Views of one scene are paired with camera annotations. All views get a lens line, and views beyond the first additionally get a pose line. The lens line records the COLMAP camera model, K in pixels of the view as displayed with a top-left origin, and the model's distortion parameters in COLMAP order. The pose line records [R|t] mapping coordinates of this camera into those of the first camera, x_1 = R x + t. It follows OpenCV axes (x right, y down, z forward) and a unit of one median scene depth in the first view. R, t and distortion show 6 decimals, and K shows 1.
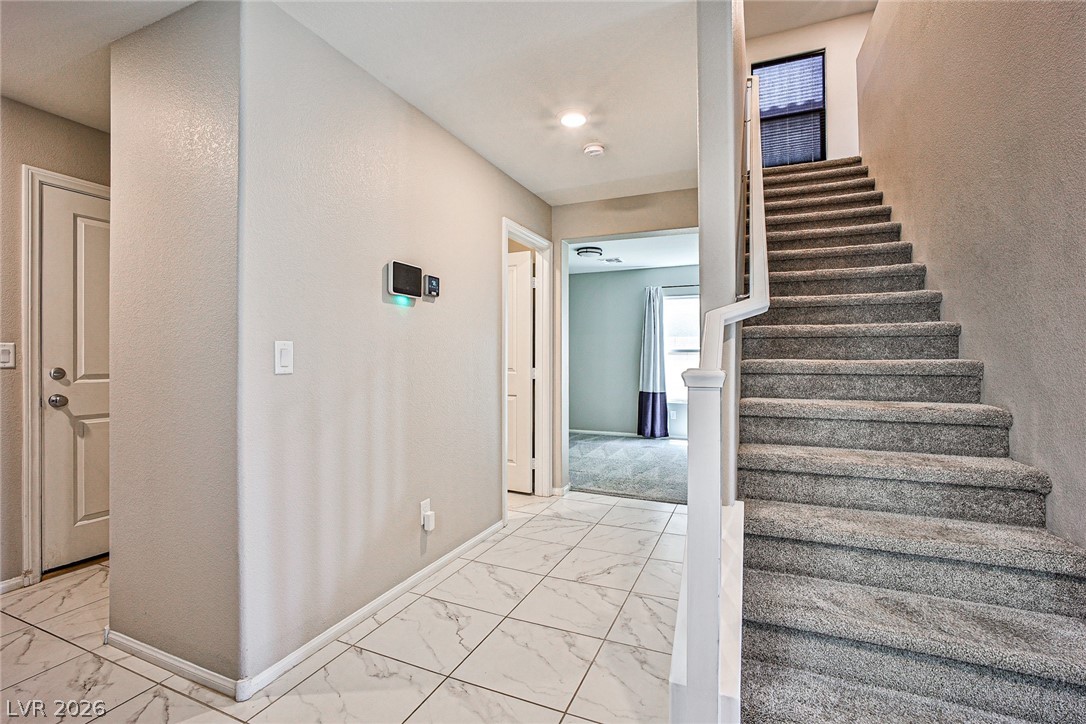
lens RADIAL K [[488.0, 0, 533.4], [0, 488.0, 359.5], [0, 0, 1]] dist [-0.029963, 0.010813]
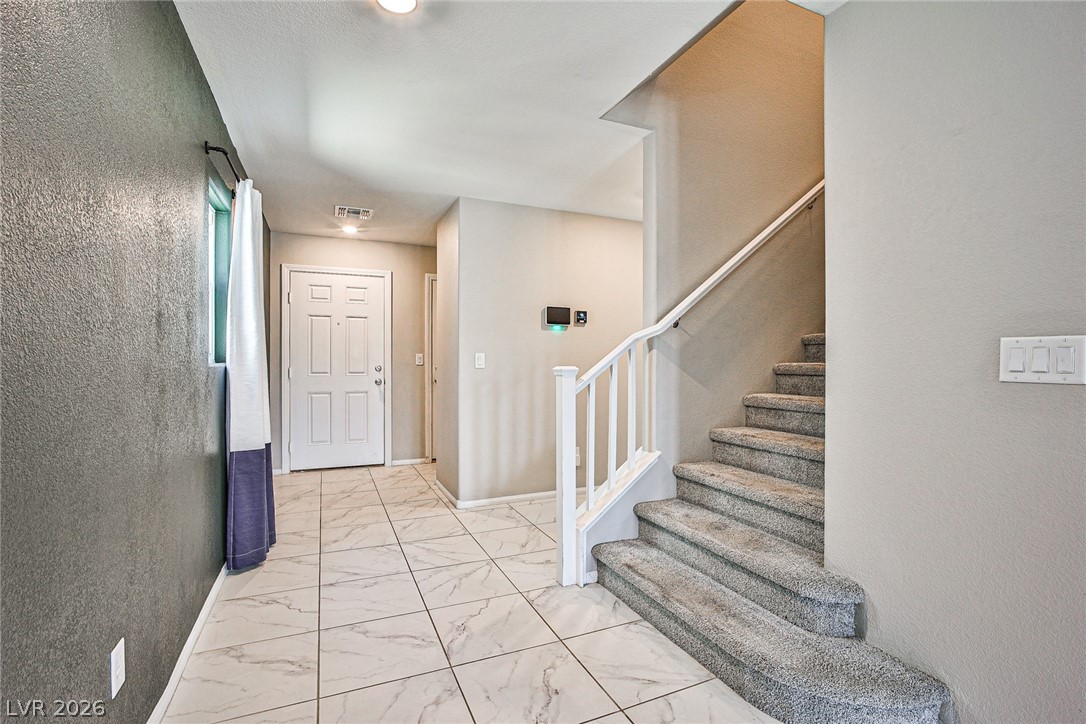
lens RADIAL K [[488.0, 0, 547.6], [0, 488.0, 362.0], [0, 0, 1]] dist [-0.029963, 0.010813]
pose [[0.746414, 0.003031, -0.665475, 1.134840], [-0.004539, 0.999990, -0.000537, 0.001567], [0.665466, 0.003421, 0.746420, -0.415425]]
